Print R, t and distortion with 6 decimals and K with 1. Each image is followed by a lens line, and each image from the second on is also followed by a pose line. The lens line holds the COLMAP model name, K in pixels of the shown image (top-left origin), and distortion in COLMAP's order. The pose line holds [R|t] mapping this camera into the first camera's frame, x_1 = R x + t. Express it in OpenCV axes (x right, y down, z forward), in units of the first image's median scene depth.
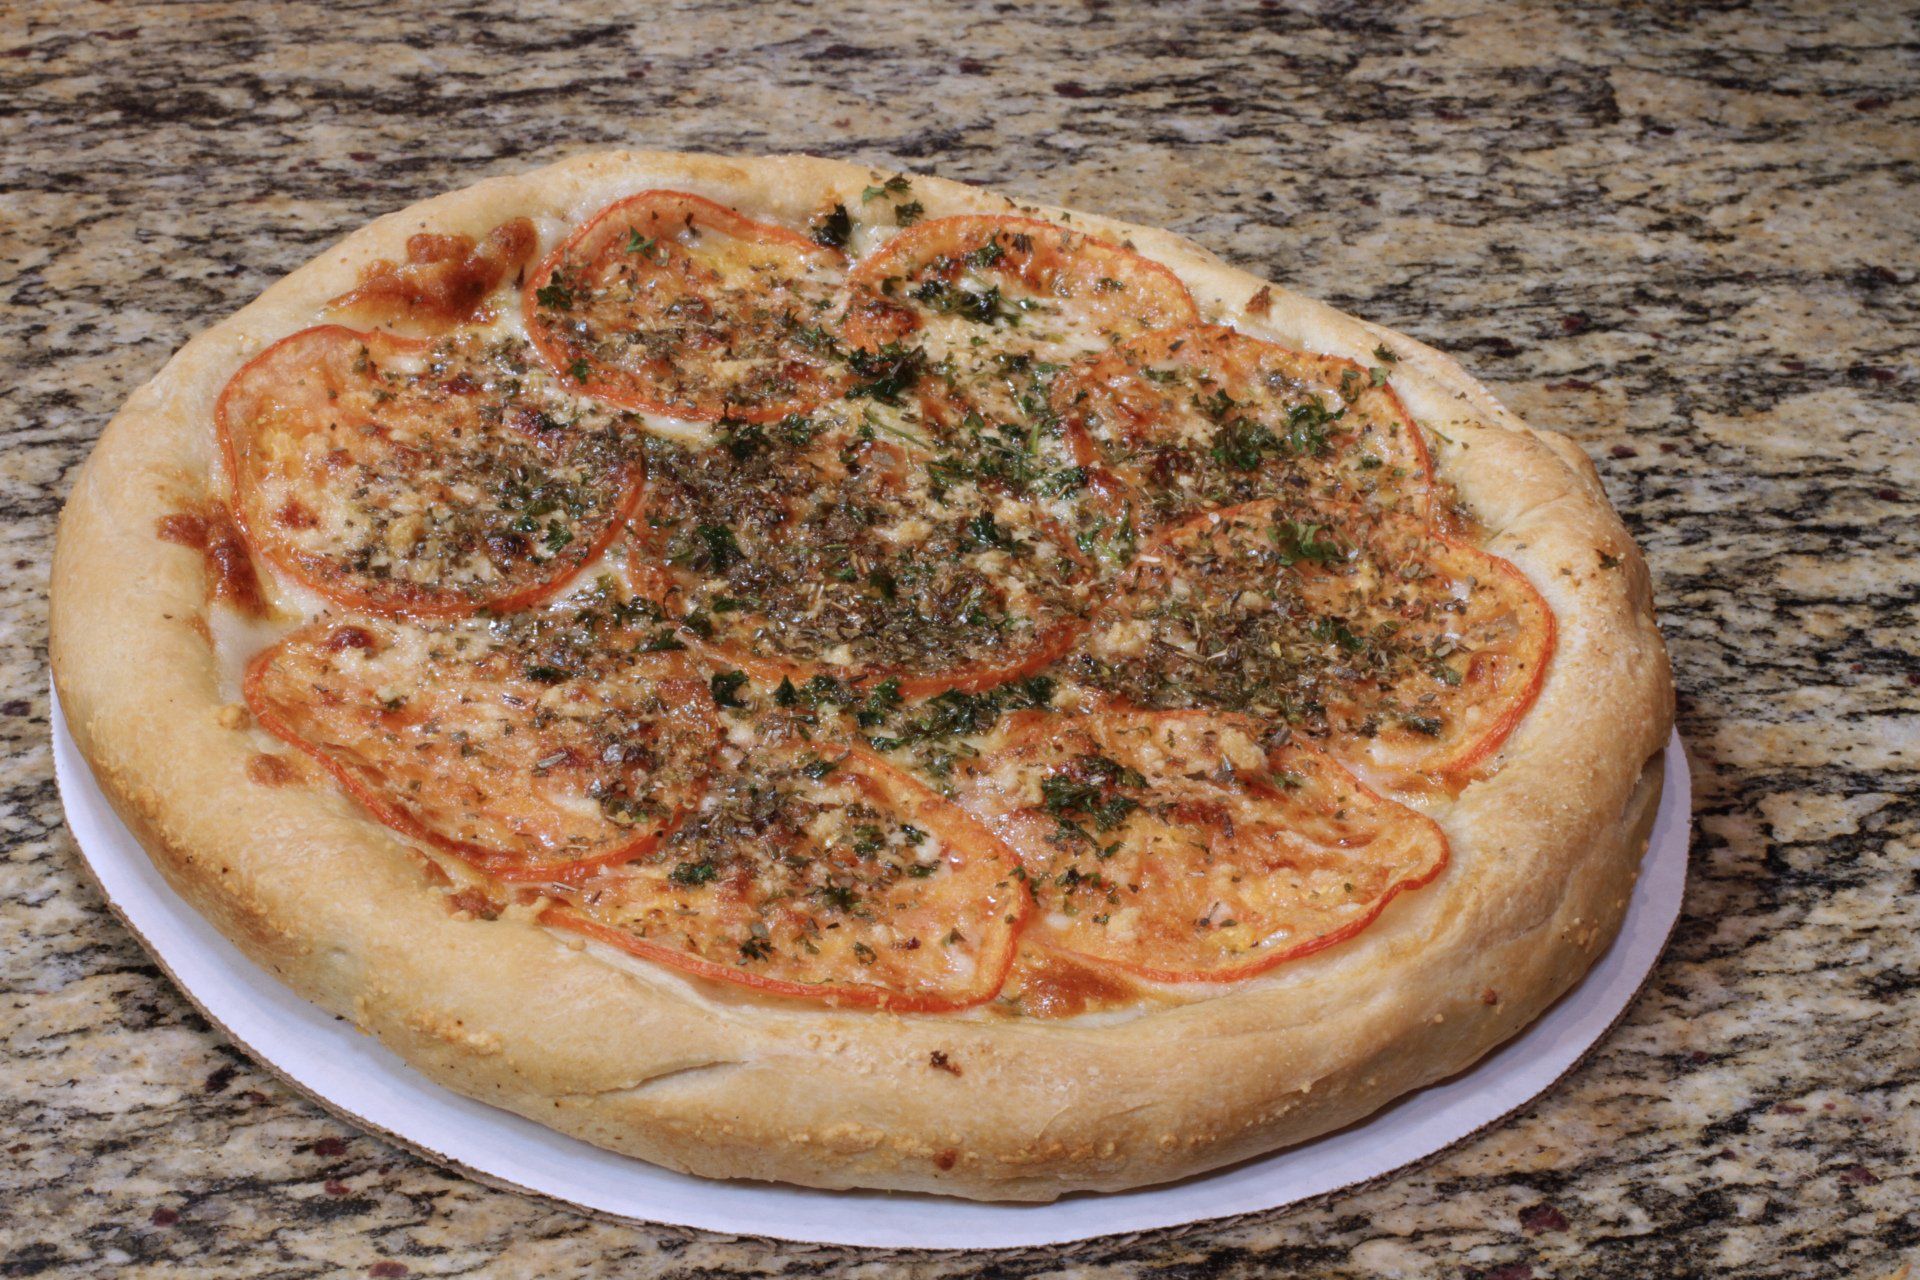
lens RADIAL K [[4822.5, 0, 966.5], [0, 4822.5, 580.8], [0, 0, 1]] dist [-0.165643, 0.000000]
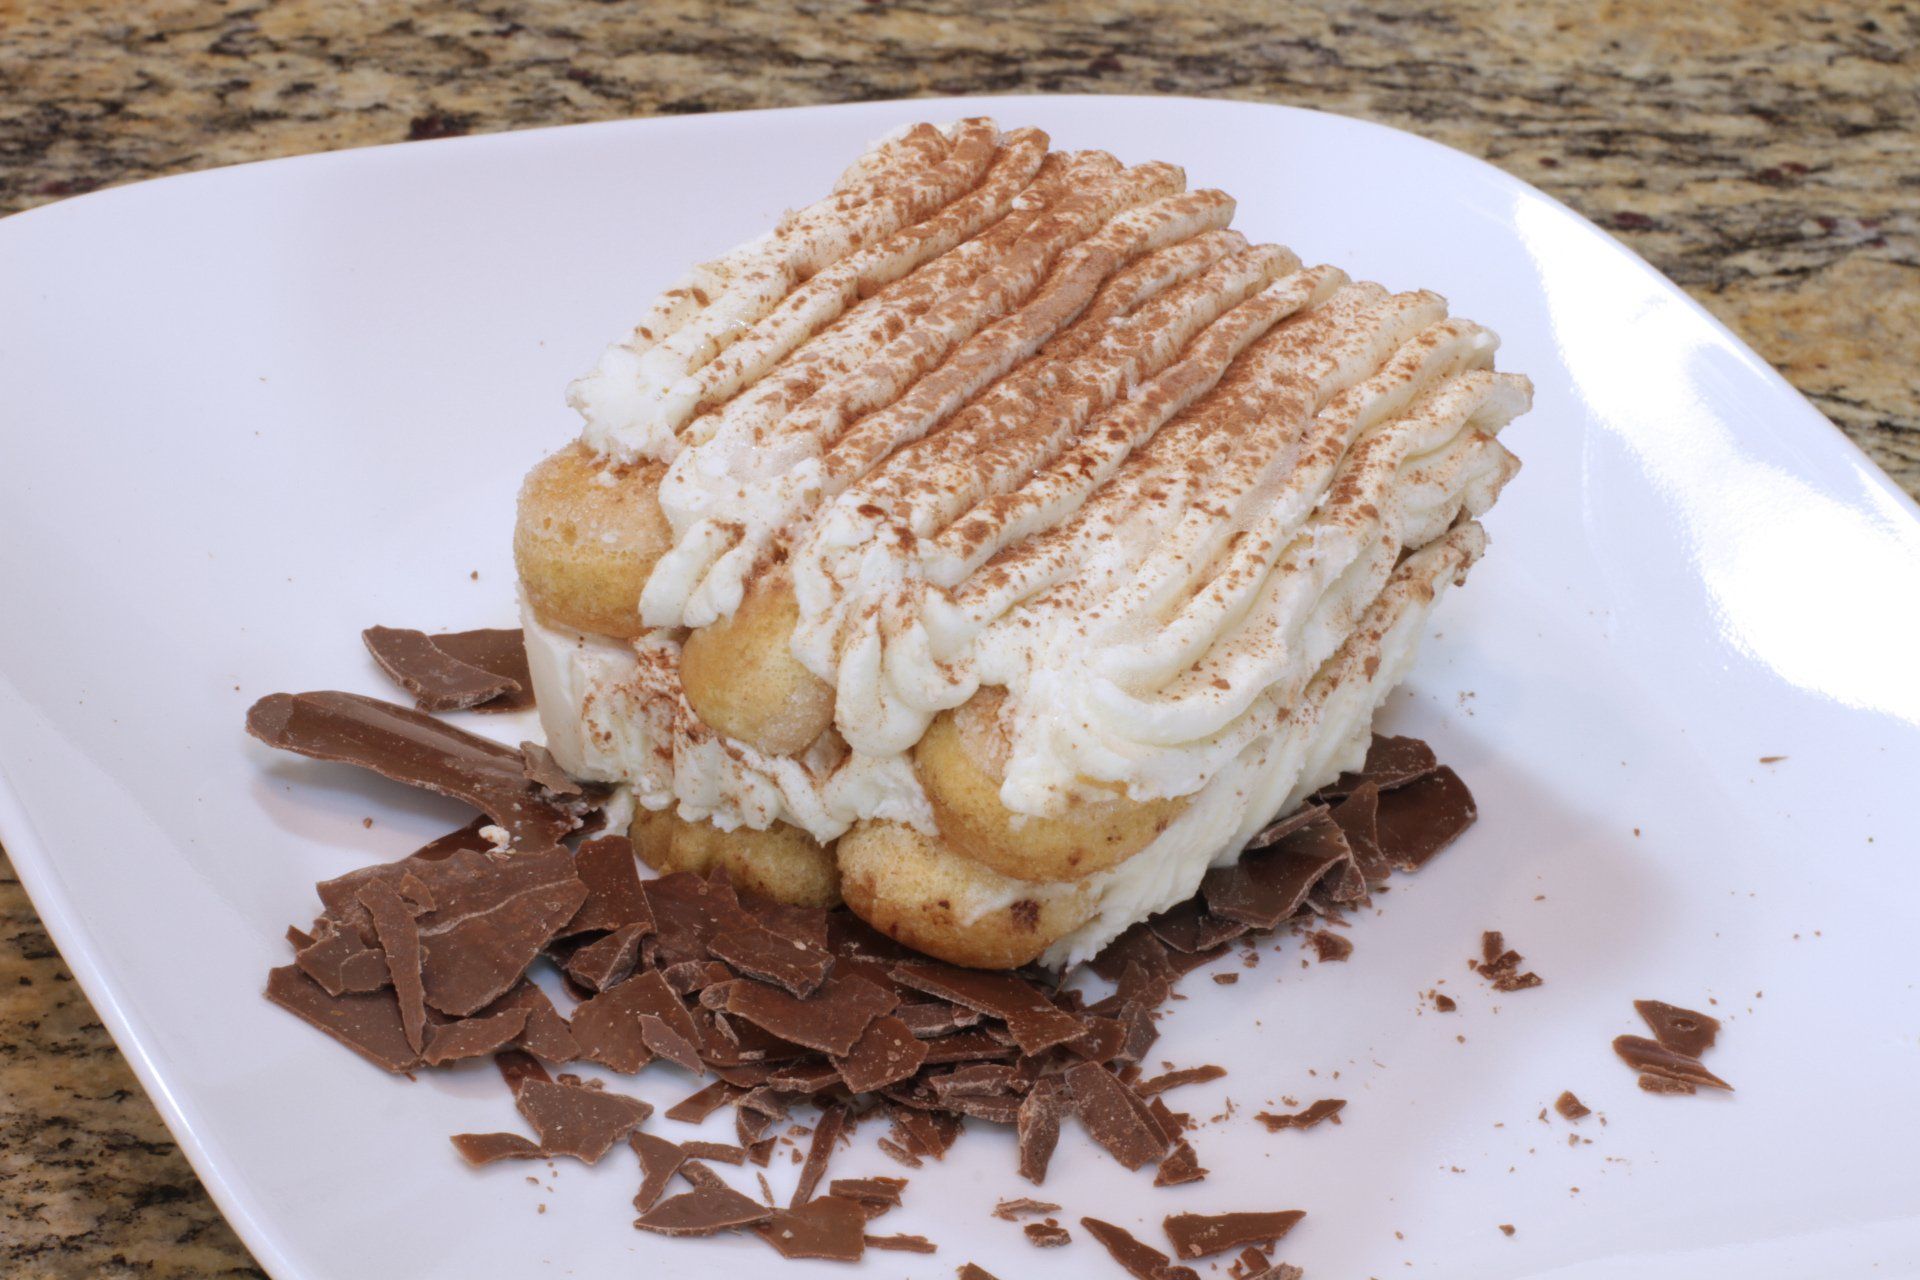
lens RADIAL K [[4822.5, 0, 941.6], [0, 4822.5, 699.1], [0, 0, 1]] dist [-0.165643, 0.000000]
pose [[0.994001, 0.063649, -0.088940, -0.009720], [-0.061804, 0.997815, 0.023349, 0.018543], [0.090232, -0.017712, 0.995763, 0.242074]]
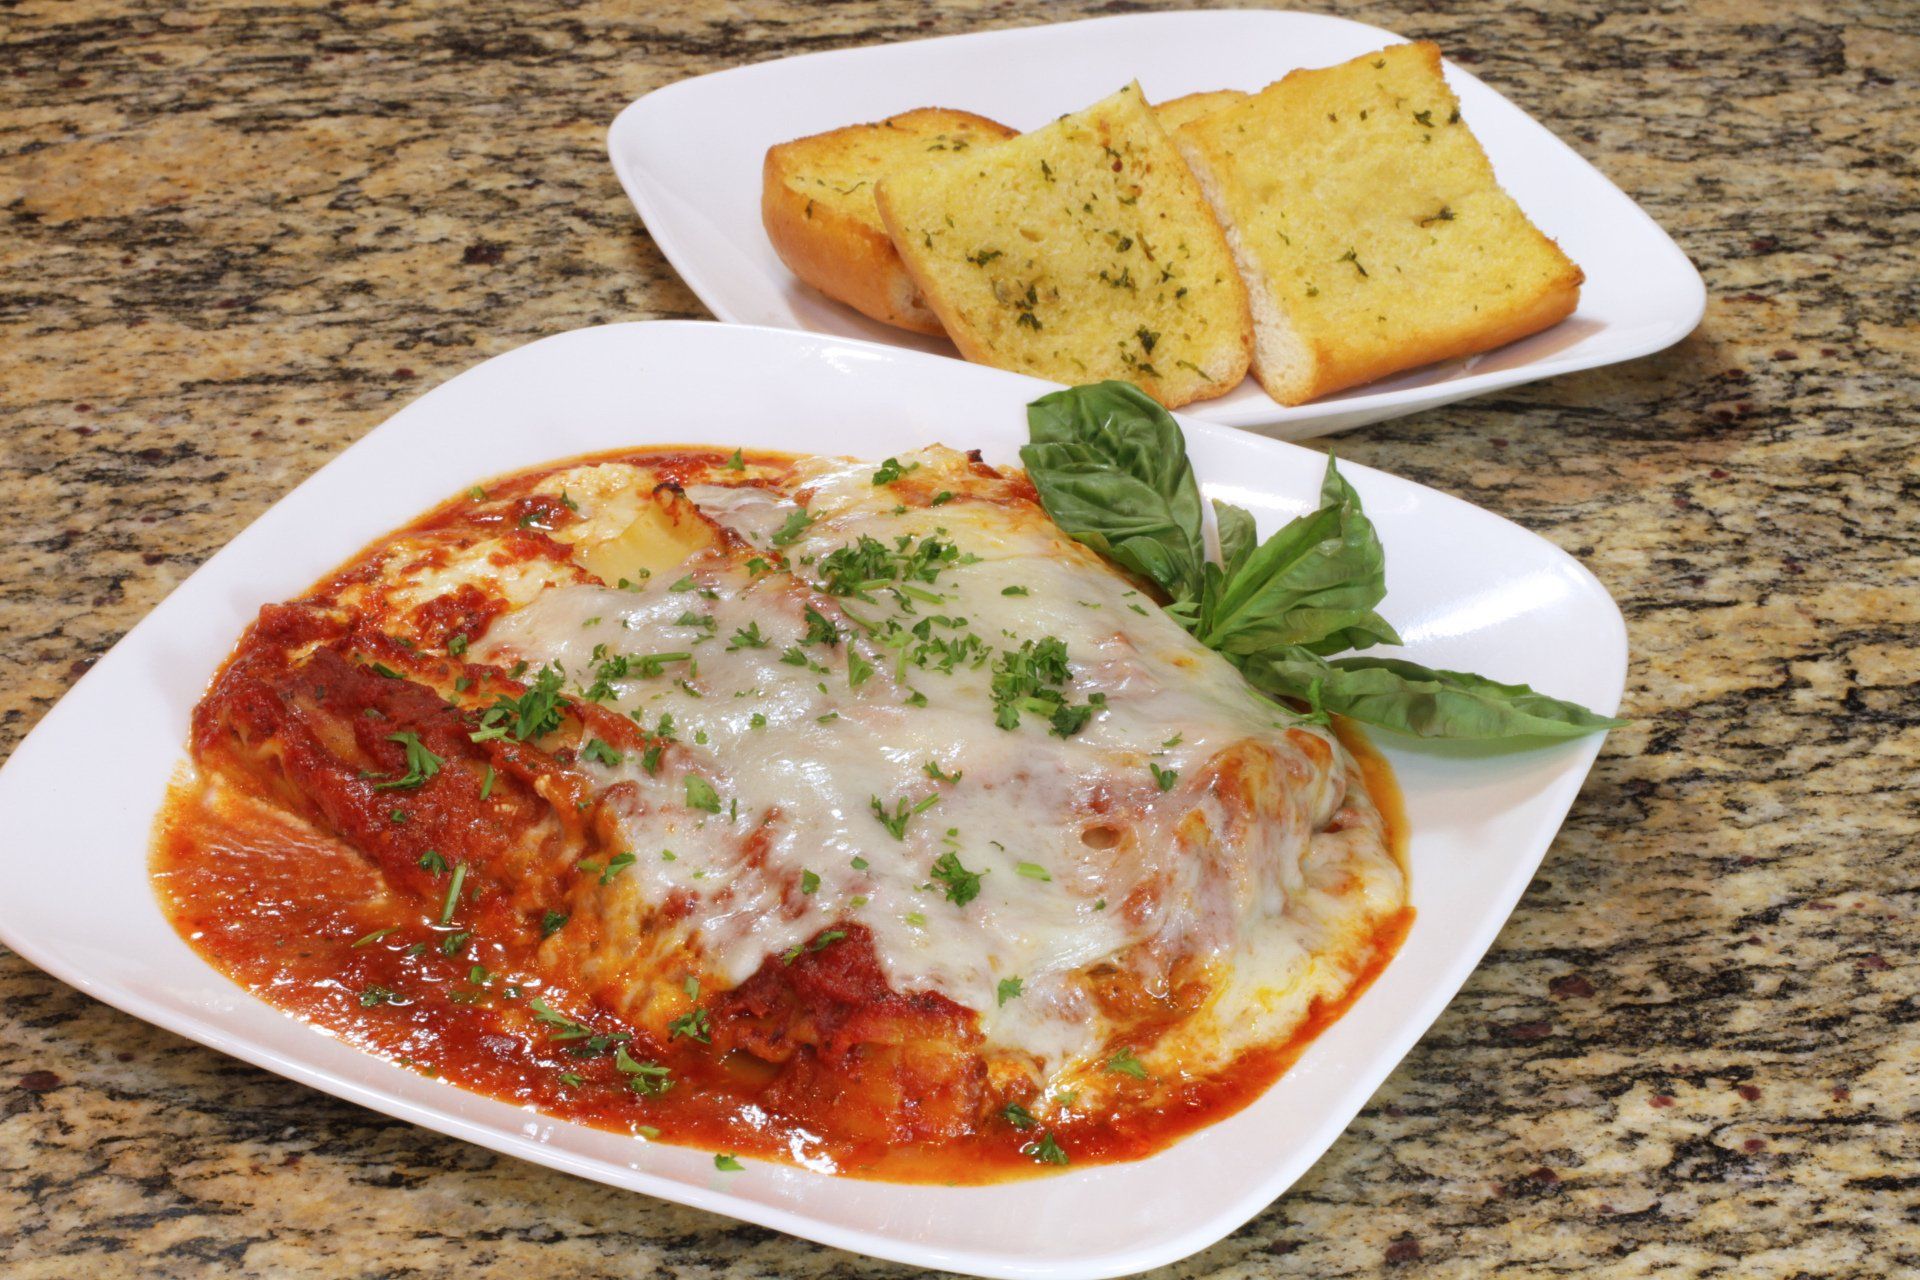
lens RADIAL K [[4822.5, 0, 962.9], [0, 4822.5, 649.0], [0, 0, 1]] dist [-0.165643, 0.000000]
pose [[0.991241, 0.017973, -0.130836, 0.090847], [-0.019298, 0.999774, -0.008868, 0.049400], [0.130647, 0.011315, 0.991364, -0.083815]]
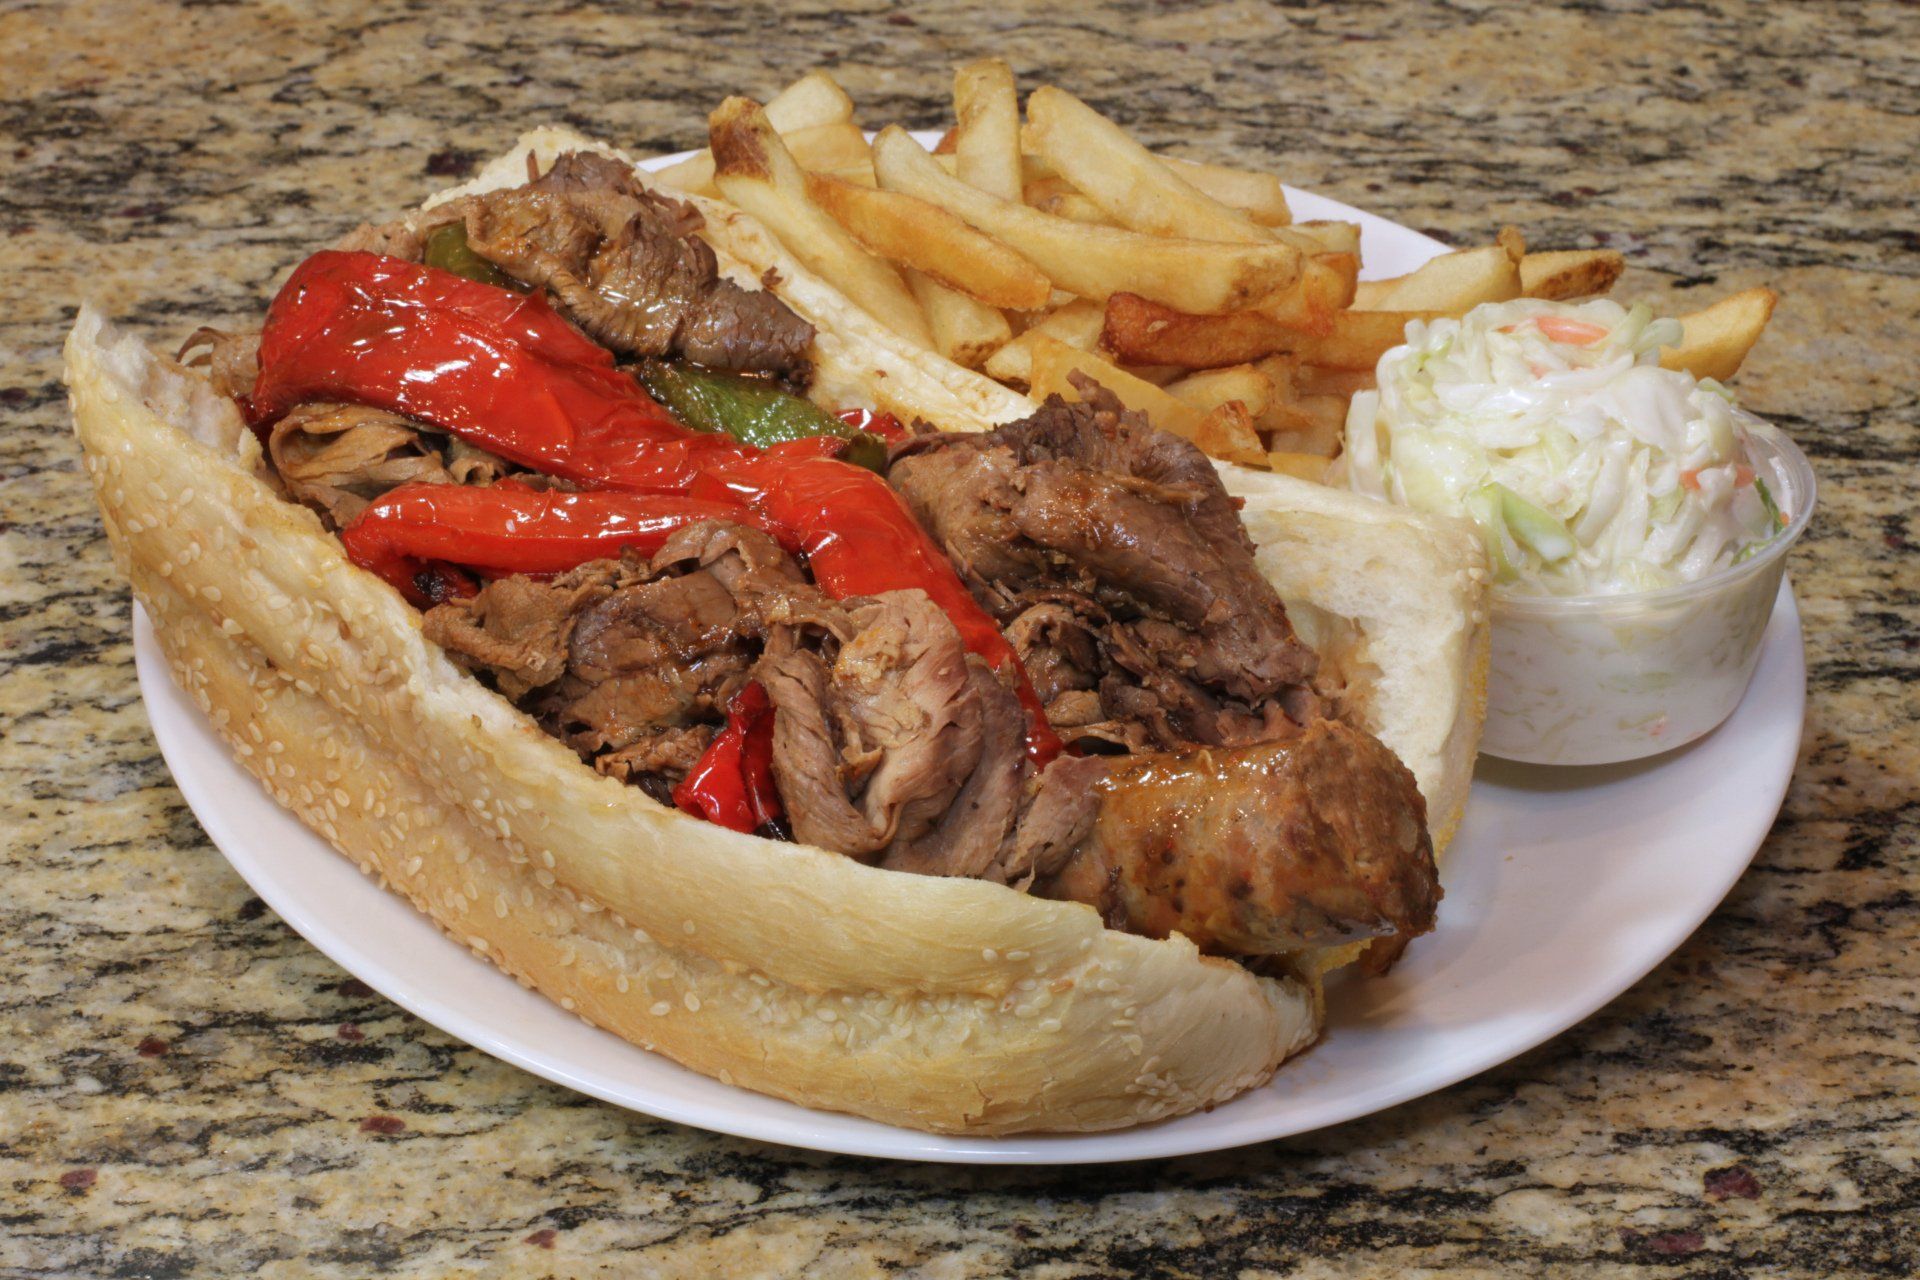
lens RADIAL K [[4822.5, 0, 965.7], [0, 4822.5, 690.6], [0, 0, 1]] dist [-0.165643, 0.000000]
pose [[0.984895, 0.067786, -0.159330, 0.084370], [-0.065425, 0.997657, 0.020023, 0.027331], [0.160314, -0.009296, 0.987022, 0.100509]]
